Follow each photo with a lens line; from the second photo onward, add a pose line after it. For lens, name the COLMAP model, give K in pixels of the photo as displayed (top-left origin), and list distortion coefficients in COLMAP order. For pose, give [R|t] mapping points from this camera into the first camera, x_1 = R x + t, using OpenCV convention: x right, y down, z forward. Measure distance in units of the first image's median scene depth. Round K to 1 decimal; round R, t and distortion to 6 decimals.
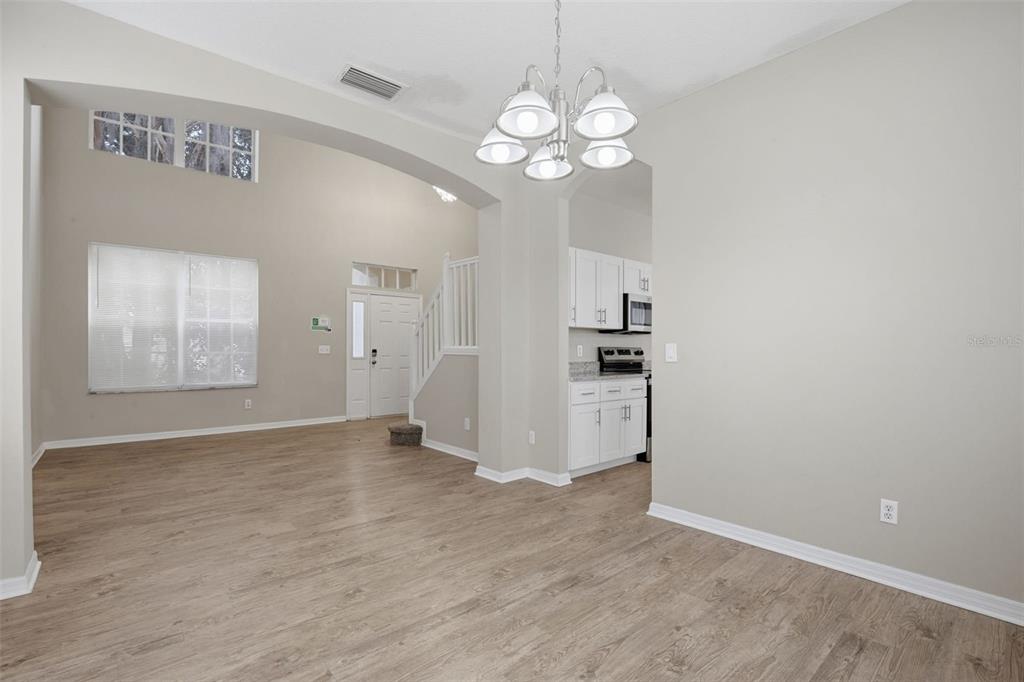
lens RADIAL K [[474.4, 0, 510.7], [0, 474.4, 350.1], [0, 0, 1]] dist [-0.034328, 0.005848]
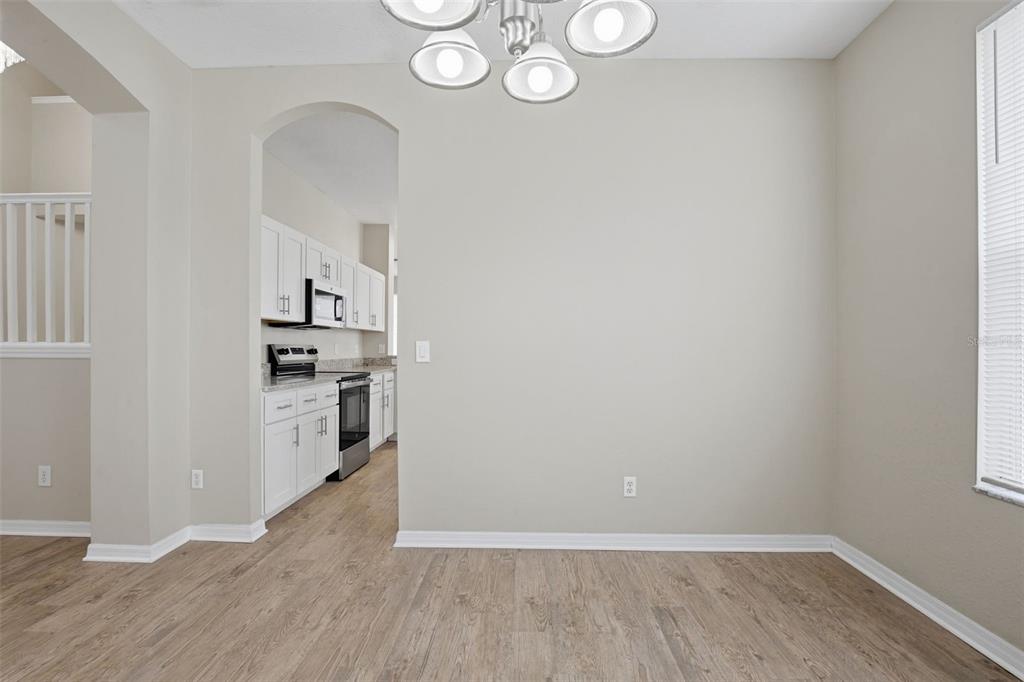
lens RADIAL K [[474.4, 0, 507.4], [0, 474.4, 347.5], [0, 0, 1]] dist [-0.034328, 0.005848]
pose [[0.674031, -0.000521, 0.738703, -0.156890], [0.000088, 1.000000, 0.000625, -0.002380], [-0.738703, -0.000356, 0.674031, 0.246886]]
